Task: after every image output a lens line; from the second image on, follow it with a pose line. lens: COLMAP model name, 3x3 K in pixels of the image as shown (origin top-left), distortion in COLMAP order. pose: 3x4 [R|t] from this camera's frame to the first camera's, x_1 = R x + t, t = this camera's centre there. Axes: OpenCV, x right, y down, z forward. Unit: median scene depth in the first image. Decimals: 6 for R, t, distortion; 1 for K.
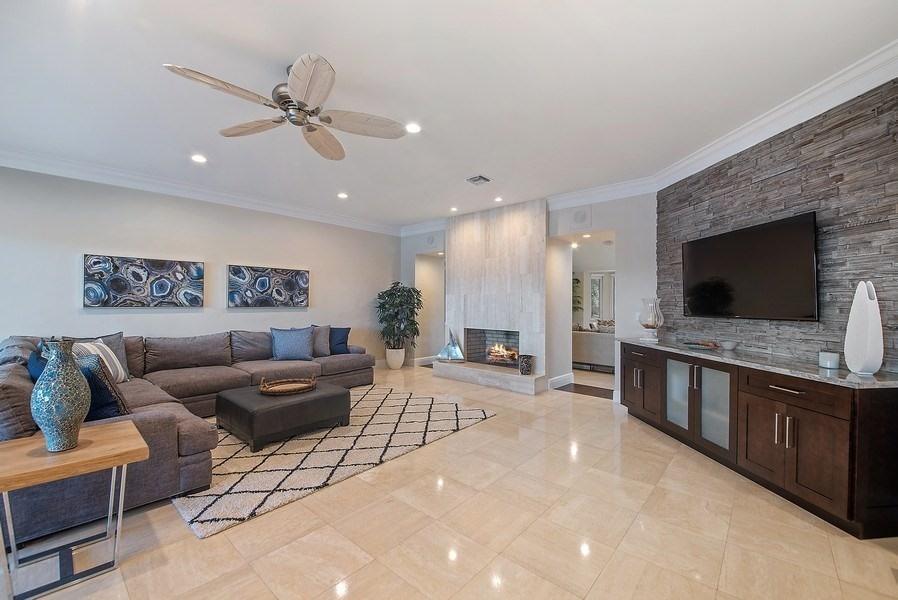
lens RADIAL K [[365.3, 0, 447.8], [0, 365.3, 301.7], [0, 0, 1]] dist [0.002648, -0.000205]
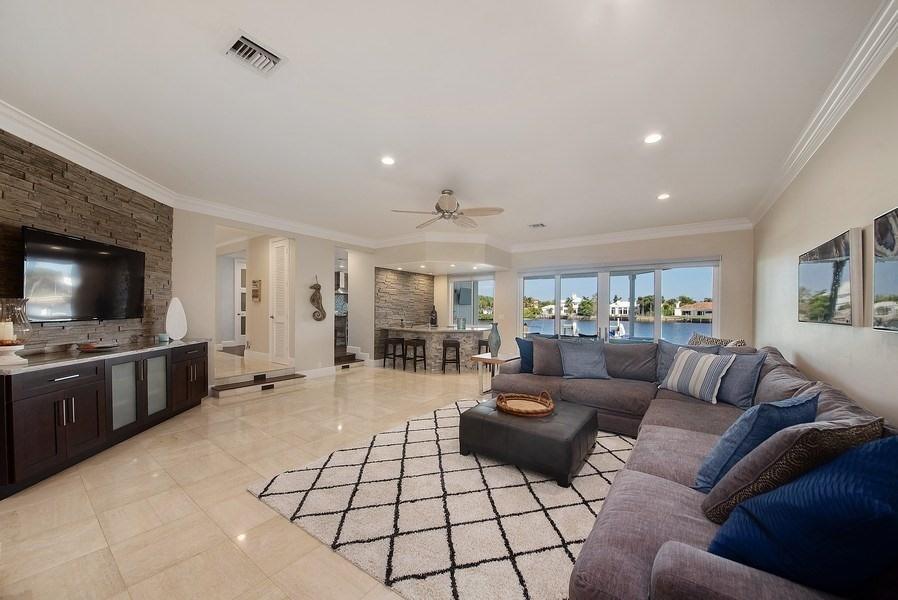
lens RADIAL K [[316.9, 0, 446.8], [0, 316.9, 308.9], [0, 0, 1]] dist [0.000780, 0.000021]
pose [[-0.994275, -0.015964, -0.105650, -0.195355], [-0.015340, 0.999860, -0.006721, 0.001156], [0.105742, -0.005061, -0.994381, 2.232842]]
